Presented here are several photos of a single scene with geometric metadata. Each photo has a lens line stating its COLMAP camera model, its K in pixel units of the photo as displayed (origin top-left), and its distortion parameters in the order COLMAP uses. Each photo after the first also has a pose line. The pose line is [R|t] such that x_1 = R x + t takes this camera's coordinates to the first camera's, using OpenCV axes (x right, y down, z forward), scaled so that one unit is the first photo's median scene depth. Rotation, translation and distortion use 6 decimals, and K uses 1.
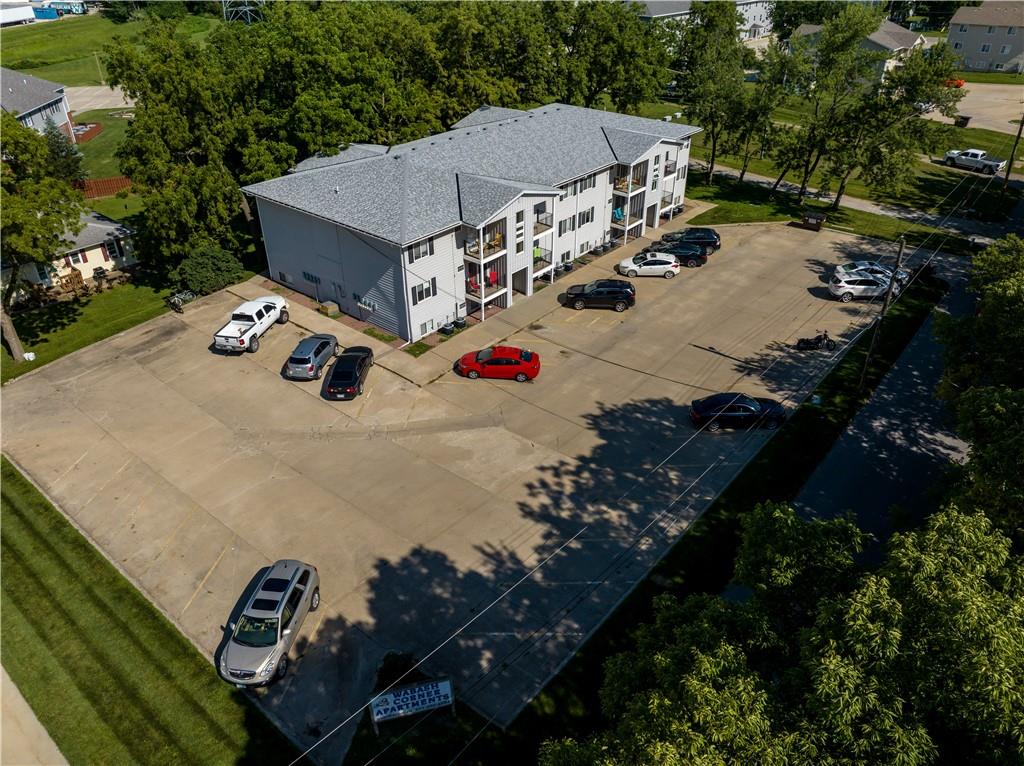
lens RADIAL K [[730.9, 0, 518.7], [0, 730.9, 371.1], [0, 0, 1]] dist [-0.041511, 0.005835]
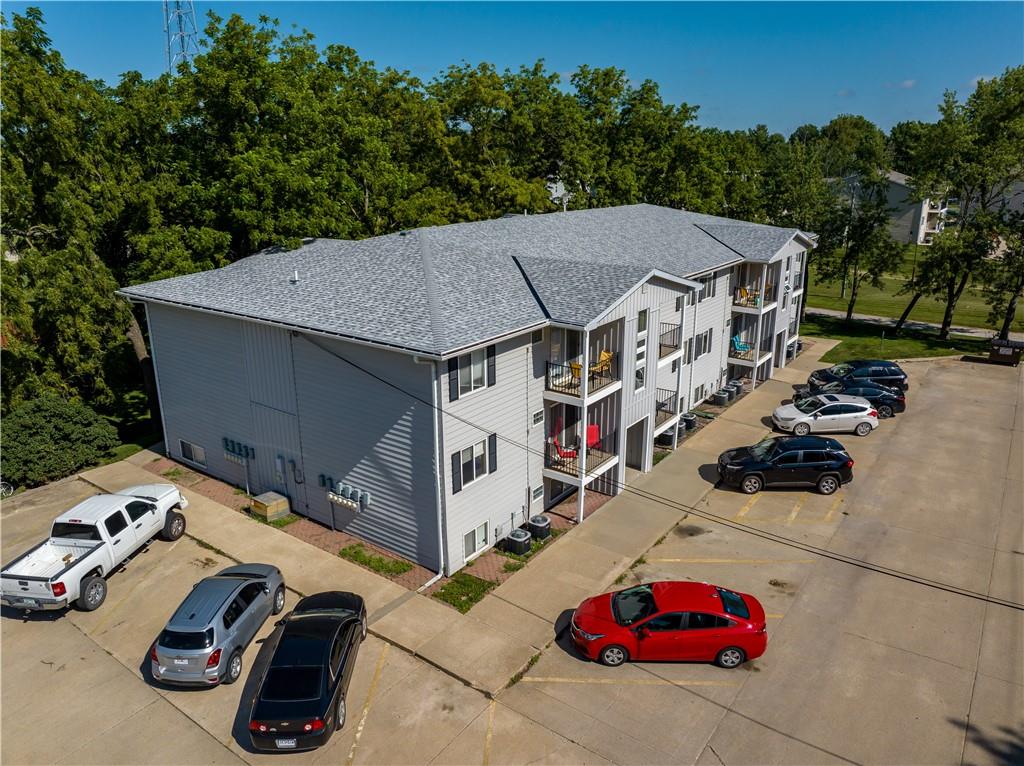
lens RADIAL K [[730.9, 0, 516.3], [0, 730.9, 359.5], [0, 0, 1]] dist [-0.041511, 0.005835]
pose [[0.997879, -0.020999, 0.061618, -0.122945], [0.037293, 0.960229, -0.276712, -0.039451], [-0.053357, 0.278423, 0.958975, 0.496687]]
